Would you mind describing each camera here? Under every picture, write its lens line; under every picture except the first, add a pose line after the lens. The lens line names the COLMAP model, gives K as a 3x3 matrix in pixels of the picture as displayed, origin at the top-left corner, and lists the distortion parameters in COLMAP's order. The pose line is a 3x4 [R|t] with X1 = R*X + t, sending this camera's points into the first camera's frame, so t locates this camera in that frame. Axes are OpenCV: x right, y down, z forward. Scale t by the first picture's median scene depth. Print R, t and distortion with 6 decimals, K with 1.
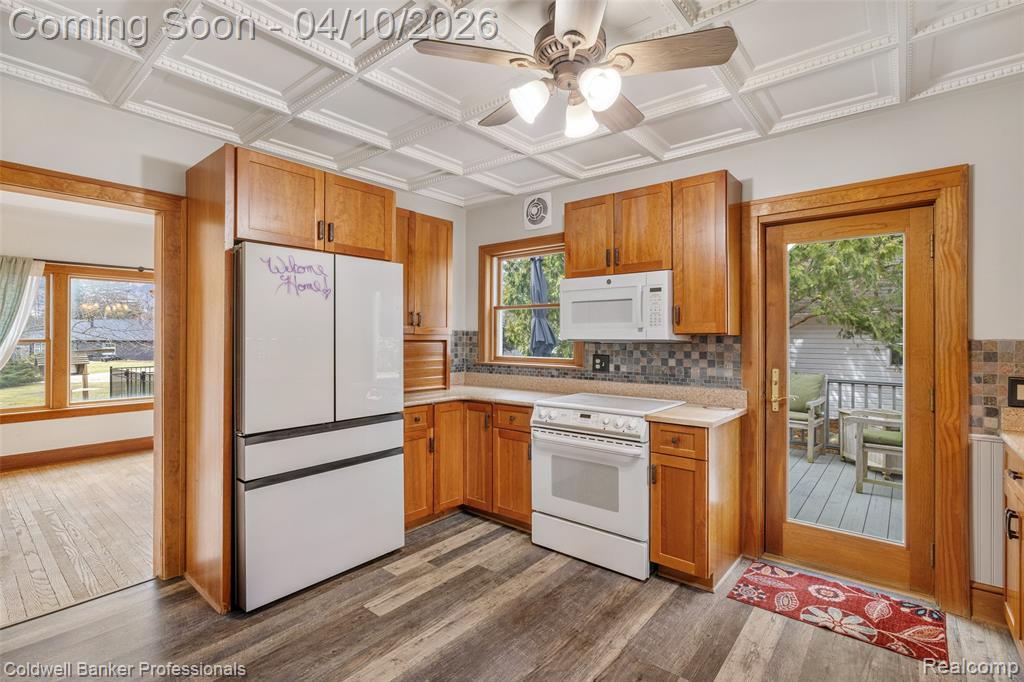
lens RADIAL K [[492.8, 0, 520.4], [0, 492.8, 333.8], [0, 0, 1]] dist [-0.003283, -0.000123]
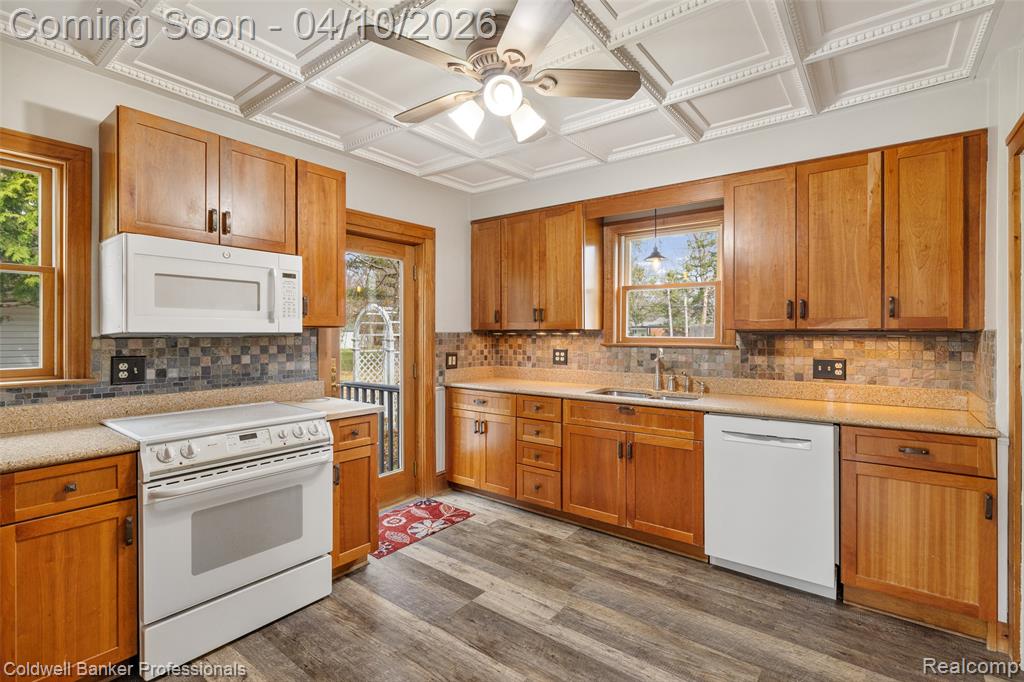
lens RADIAL K [[492.8, 0, 503.1], [0, 492.8, 336.1], [0, 0, 1]] dist [-0.003283, -0.000123]
pose [[-0.054900, -0.007493, 0.998464, -0.670901], [-0.010350, 0.999922, 0.006935, 0.008737], [-0.998438, -0.009953, -0.054973, 0.717890]]
